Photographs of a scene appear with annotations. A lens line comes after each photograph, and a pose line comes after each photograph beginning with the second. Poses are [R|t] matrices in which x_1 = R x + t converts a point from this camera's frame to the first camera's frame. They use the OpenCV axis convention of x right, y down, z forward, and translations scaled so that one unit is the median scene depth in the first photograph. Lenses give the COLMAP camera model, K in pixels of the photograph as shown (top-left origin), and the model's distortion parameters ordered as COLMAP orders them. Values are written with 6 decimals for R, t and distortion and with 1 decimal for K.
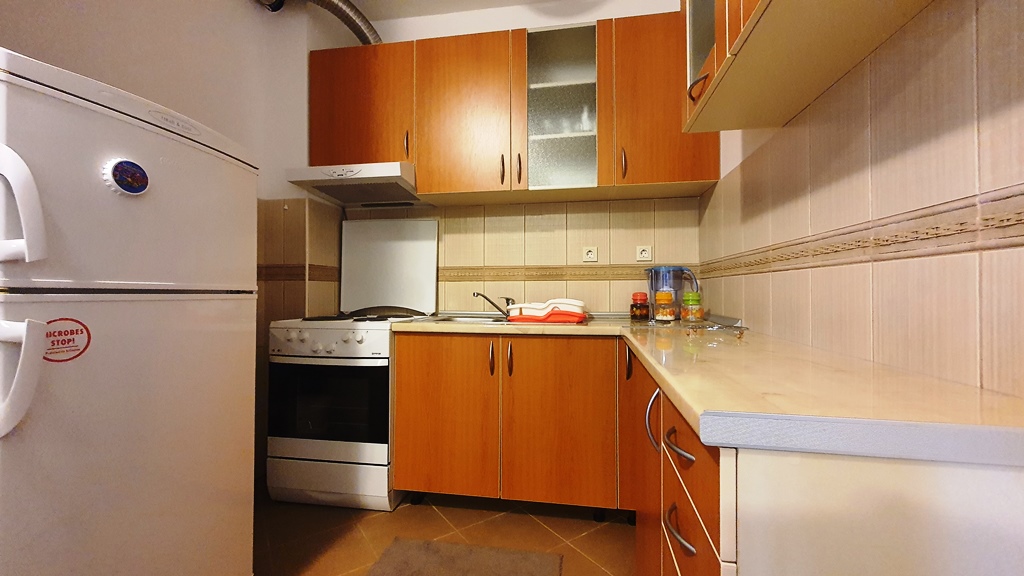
lens RADIAL K [[405.9, 0, 509.9], [0, 405.9, 289.7], [0, 0, 1]] dist [0.014729, 0.000102]
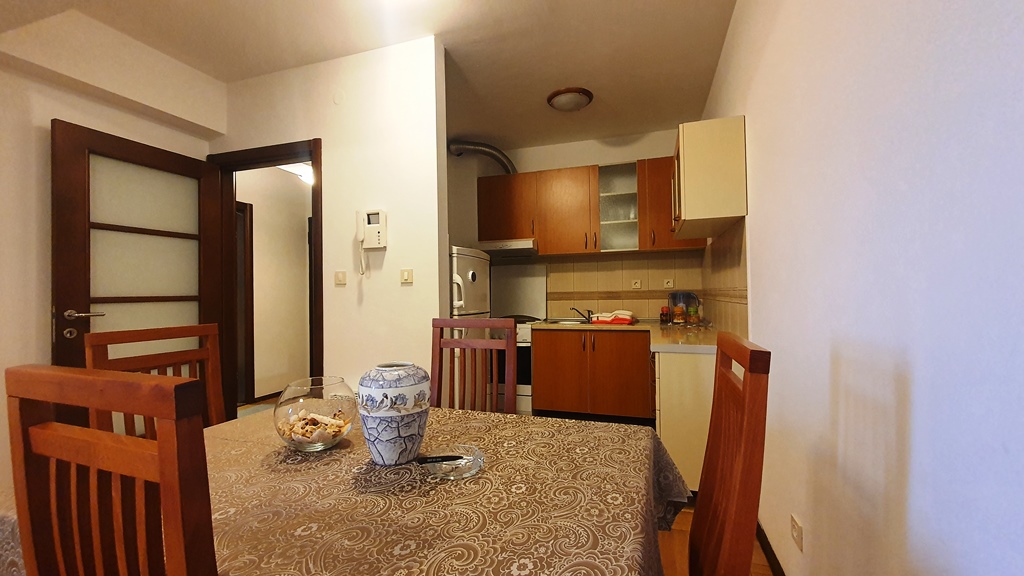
lens RADIAL K [[405.9, 0, 518.7], [0, 405.9, 289.4], [0, 0, 1]] dist [0.014729, 0.000102]
pose [[0.992520, -0.014015, -0.121272, -0.096126], [0.013521, 0.999897, -0.004893, -0.068376], [0.121328, 0.003217, 0.992607, -0.824391]]
